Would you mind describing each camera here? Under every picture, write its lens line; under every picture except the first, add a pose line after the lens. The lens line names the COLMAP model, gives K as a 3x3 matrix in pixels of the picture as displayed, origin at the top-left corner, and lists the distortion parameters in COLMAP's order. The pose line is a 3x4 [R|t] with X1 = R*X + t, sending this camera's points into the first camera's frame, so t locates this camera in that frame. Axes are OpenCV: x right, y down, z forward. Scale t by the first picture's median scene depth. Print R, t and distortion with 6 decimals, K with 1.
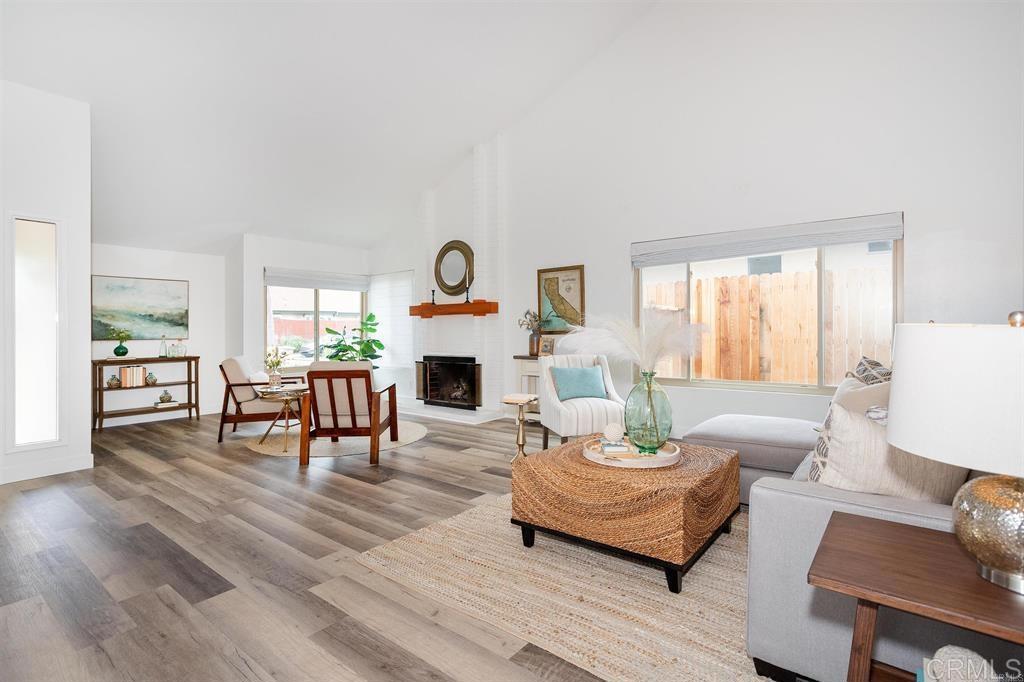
lens RADIAL K [[495.7, 0, 511.2], [0, 495.7, 337.4], [0, 0, 1]] dist [-0.001814, -0.000154]
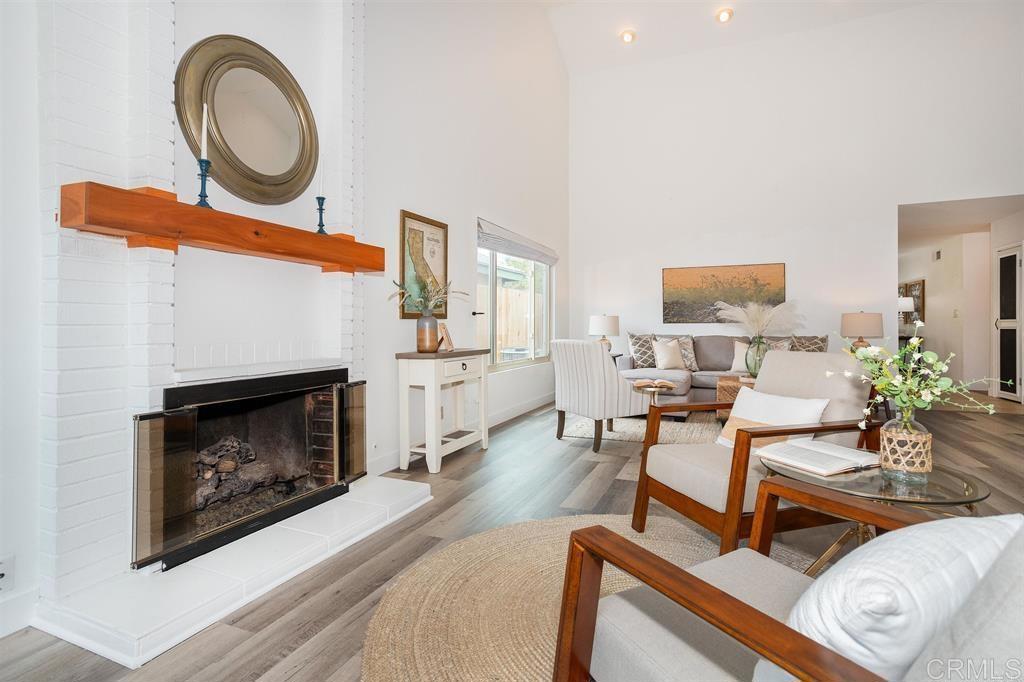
lens RADIAL K [[495.7, 0, 511.2], [0, 495.7, 331.8], [0, 0, 1]] dist [-0.001814, -0.000154]
pose [[-0.253861, 0.003062, 0.967236, -0.537963], [0.019093, 0.999816, 0.001846, 0.011540], [-0.967052, 0.018936, -0.253872, 1.001363]]
